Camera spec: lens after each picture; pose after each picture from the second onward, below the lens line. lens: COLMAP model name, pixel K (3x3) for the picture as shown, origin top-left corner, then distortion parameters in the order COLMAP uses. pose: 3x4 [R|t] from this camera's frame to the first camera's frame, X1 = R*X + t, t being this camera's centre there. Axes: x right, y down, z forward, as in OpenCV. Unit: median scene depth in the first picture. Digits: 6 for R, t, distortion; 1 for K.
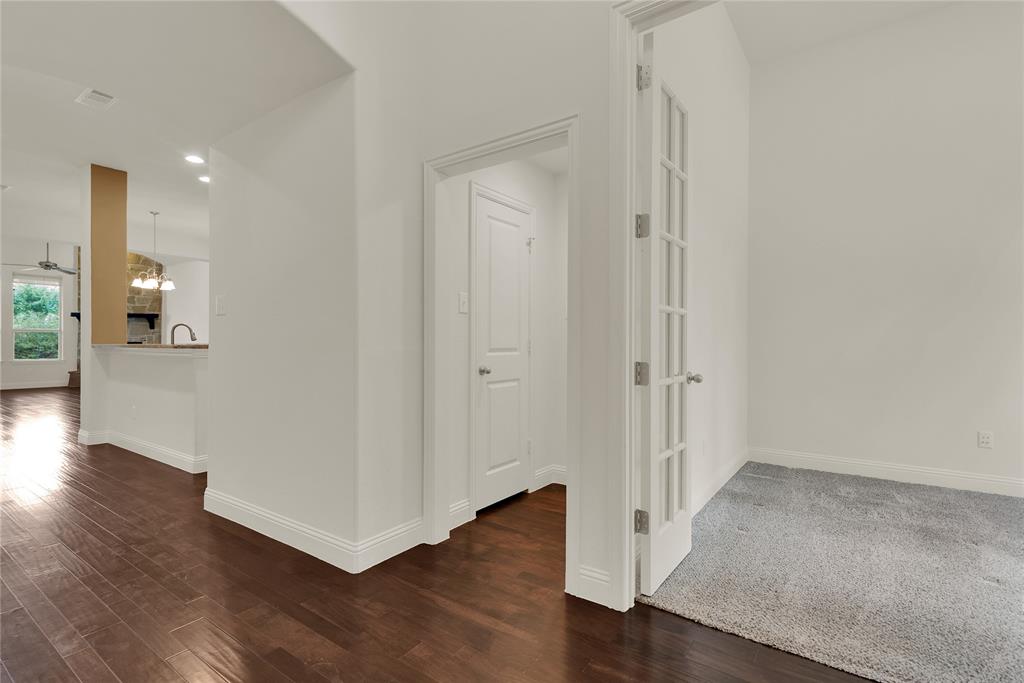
lens RADIAL K [[490.6, 0, 509.3], [0, 490.6, 346.7], [0, 0, 1]] dist [0.018443, -0.000912]
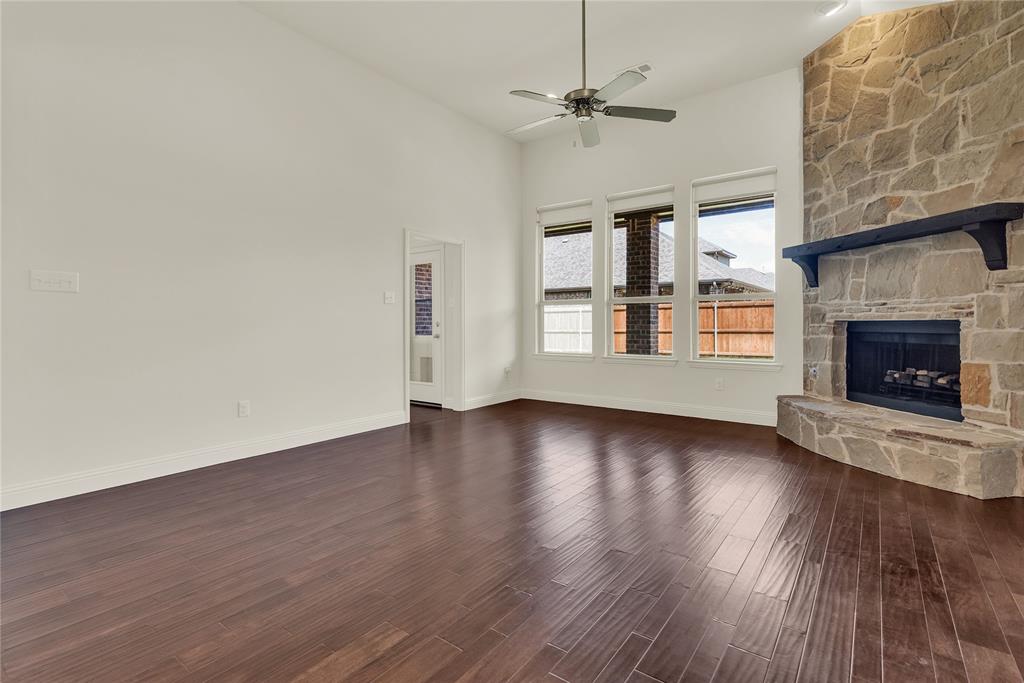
lens RADIAL K [[490.6, 0, 500.5], [0, 490.6, 321.4], [0, 0, 1]] dist [0.018443, -0.000912]
pose [[-0.012523, -0.009226, -0.999879, -0.466788], [-0.005582, 0.999942, -0.009157, -0.004940], [0.999906, 0.005467, -0.012573, 0.754599]]
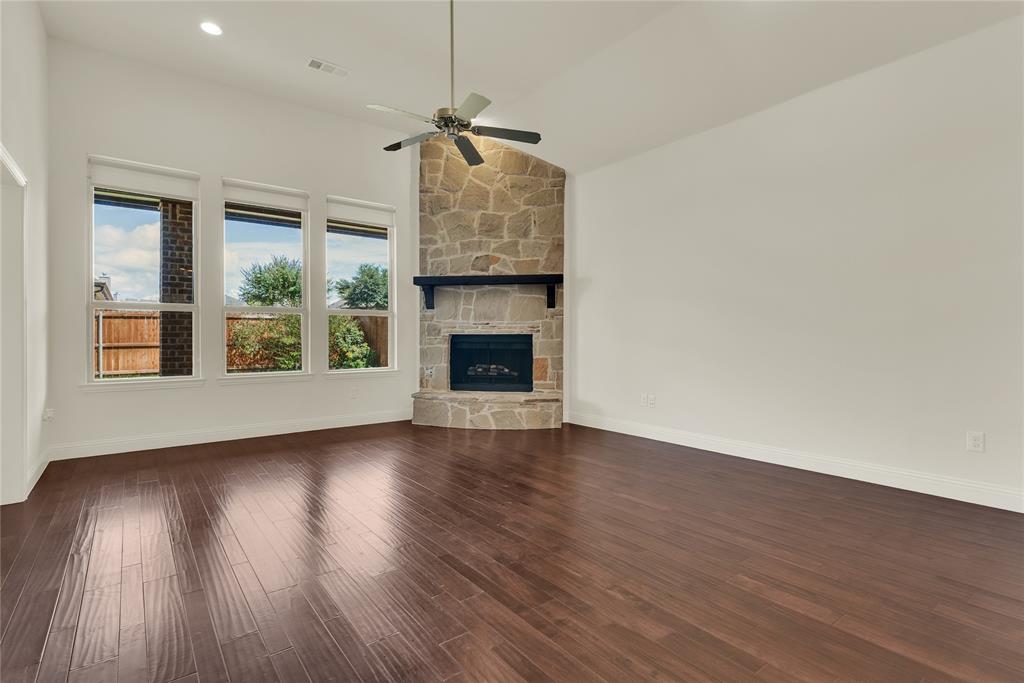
lens RADIAL K [[490.6, 0, 503.5], [0, 490.6, 336.2], [0, 0, 1]] dist [0.018443, -0.000912]
pose [[0.958018, -0.005566, -0.286656, -0.632012], [0.003174, 0.999956, -0.008810, -0.003628], [0.286692, 0.007531, 0.957993, 0.533978]]
